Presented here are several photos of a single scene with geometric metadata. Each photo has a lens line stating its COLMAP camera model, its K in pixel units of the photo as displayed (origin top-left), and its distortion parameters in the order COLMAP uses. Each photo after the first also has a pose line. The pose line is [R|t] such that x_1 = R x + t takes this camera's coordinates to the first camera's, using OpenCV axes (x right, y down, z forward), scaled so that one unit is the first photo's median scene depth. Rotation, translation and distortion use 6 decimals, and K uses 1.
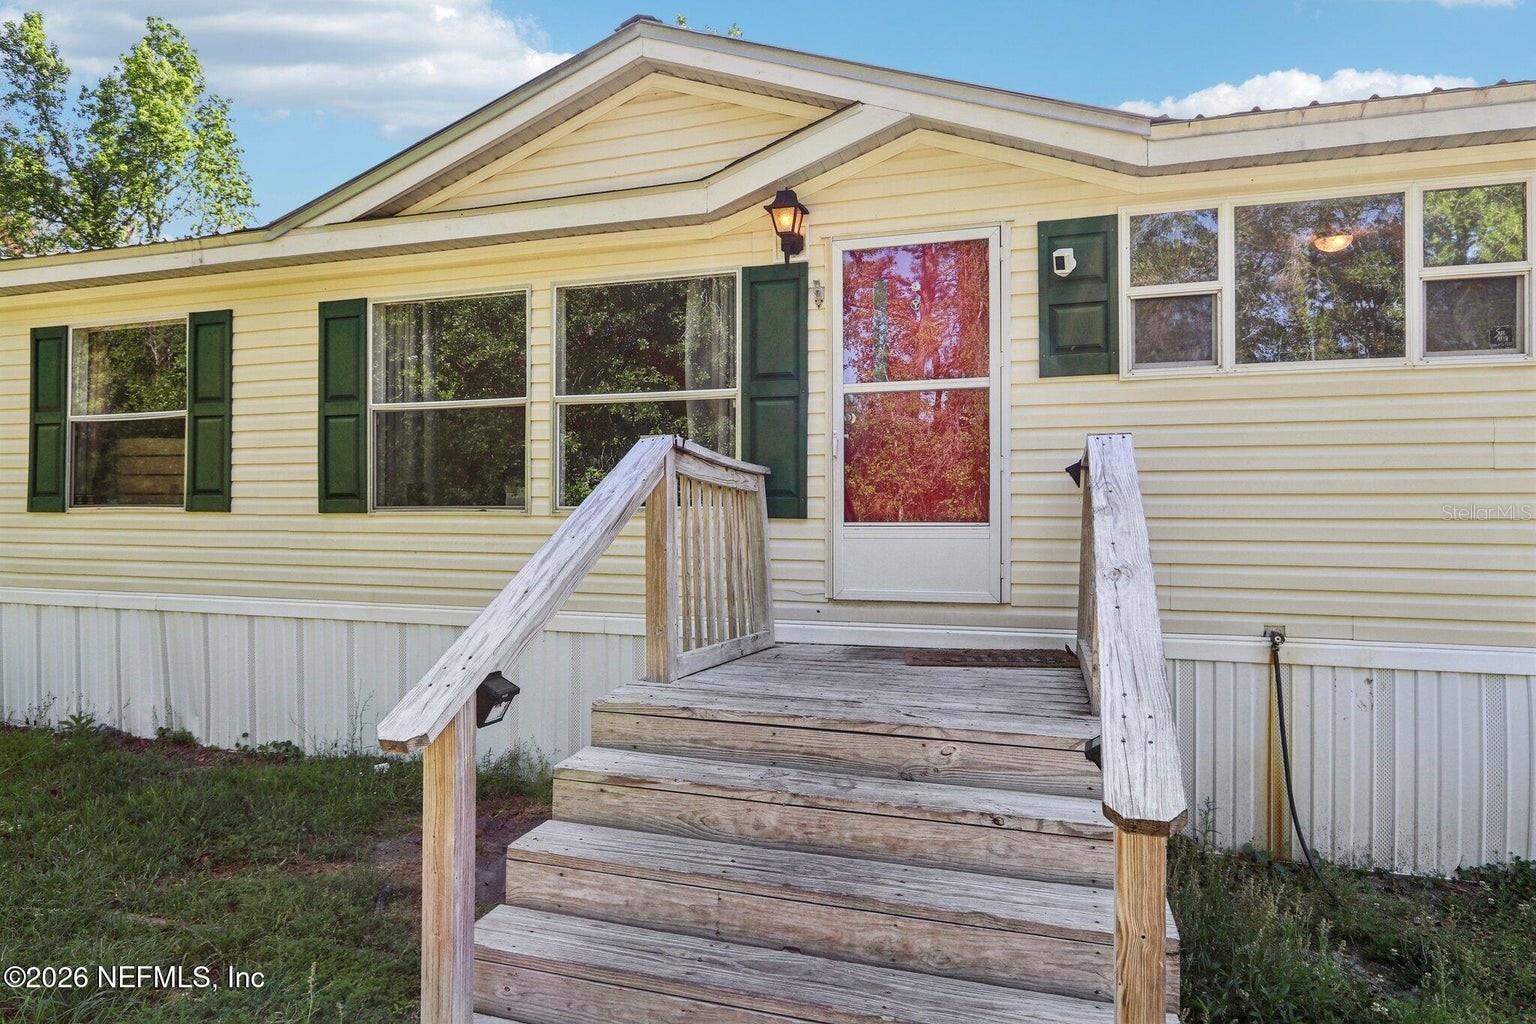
lens RADIAL K [[905.5, 0, 764.6], [0, 905.5, 503.7], [0, 0, 1]] dist [-0.011601, 0.001544]
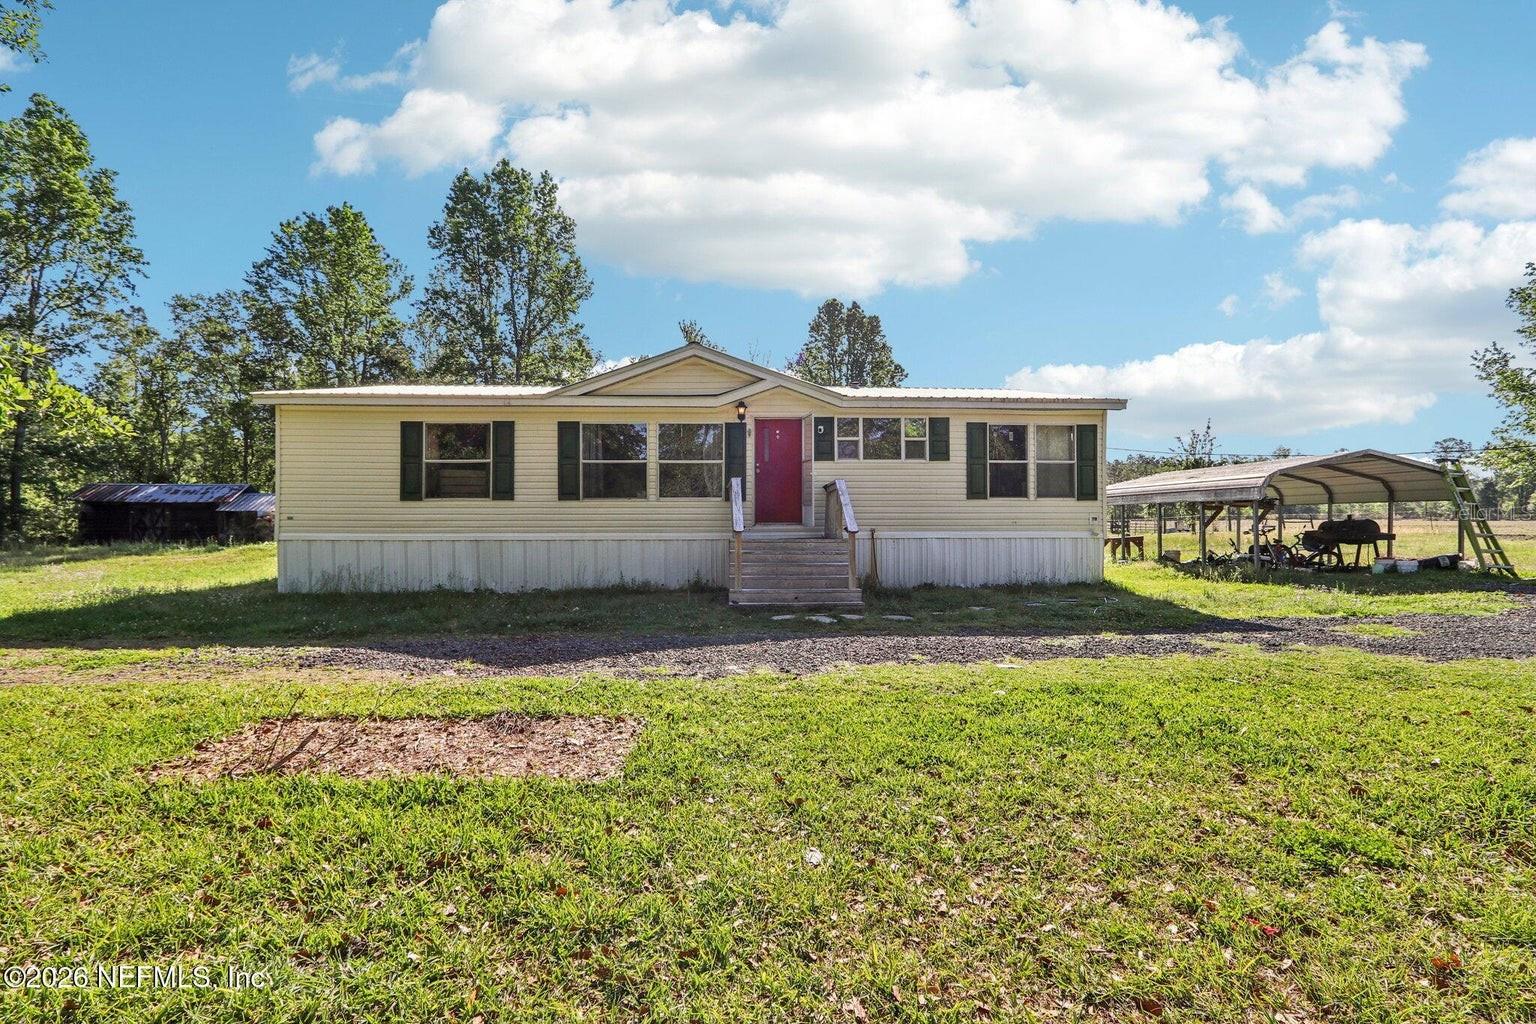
lens RADIAL K [[731.7, 0, 762.1], [0, 731.7, 507.6], [0, 0, 1]] dist [-0.015732, 0.000572]
pose [[0.936480, -0.002138, 0.350715, -0.658267], [0.002272, 0.999997, 0.000029, 0.031899], [-0.350714, 0.000770, 0.936482, -1.192238]]
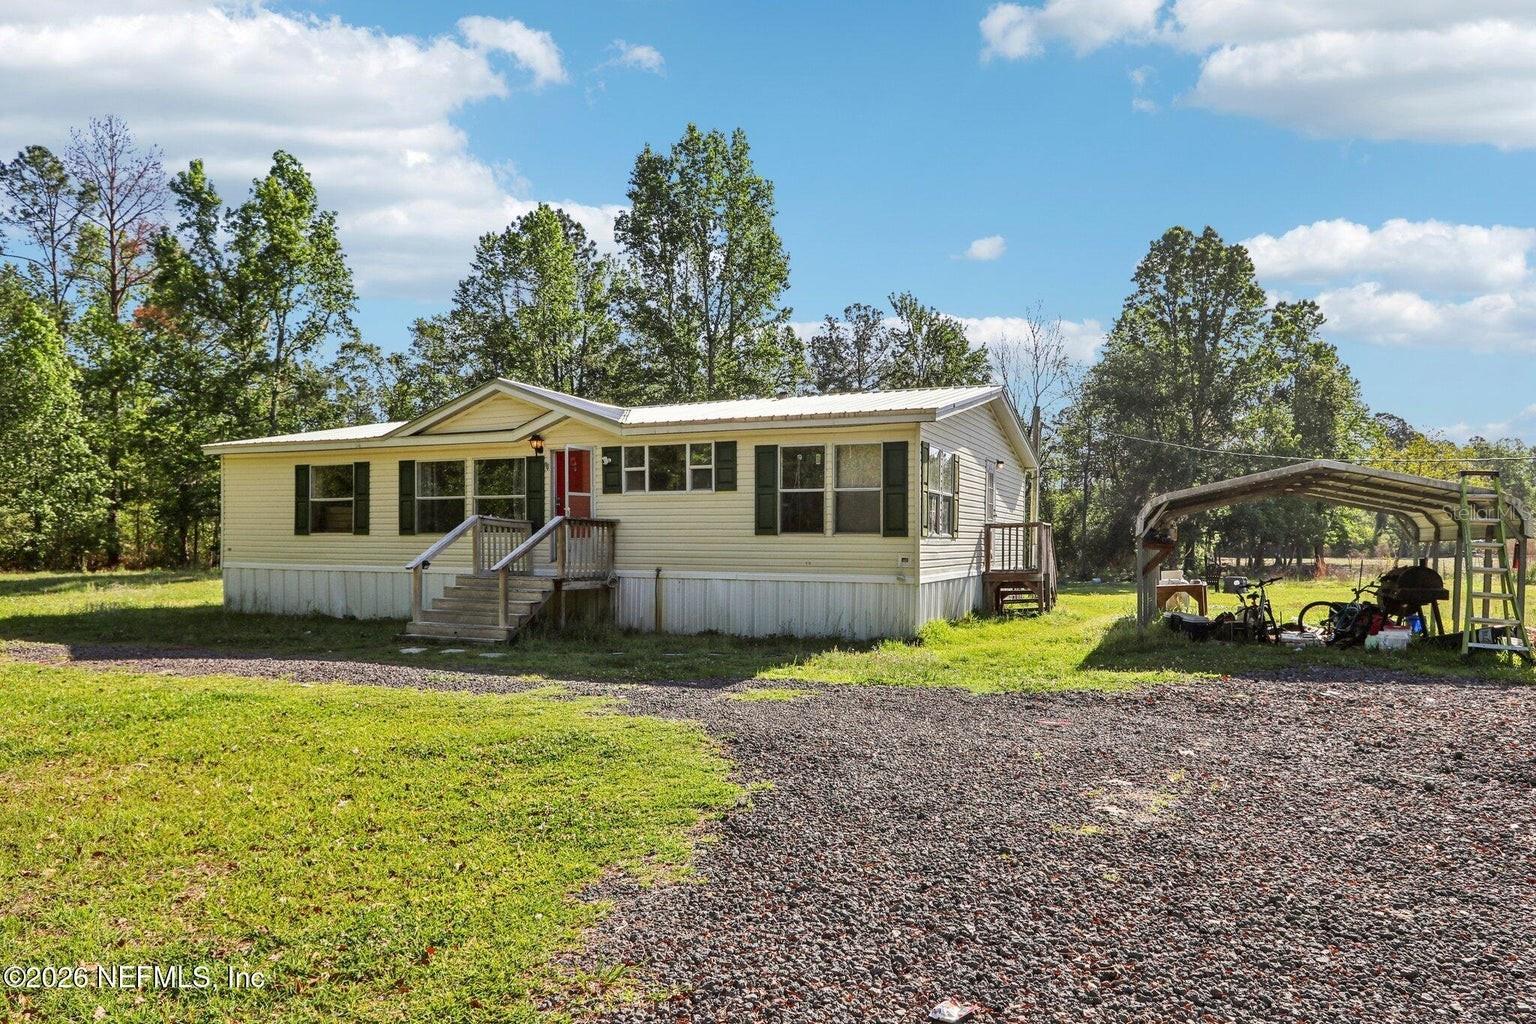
lens RADIAL K [[1015.6, 0, 761.3], [0, 1015.6, 551.3], [0, 0, 1]] dist [-0.010830, -0.001615]
pose [[0.992395, 0.002102, -0.123076, 0.989286], [0.000294, 0.999811, 0.019450, -0.000413], [0.123093, -0.019338, 0.992207, -1.948401]]
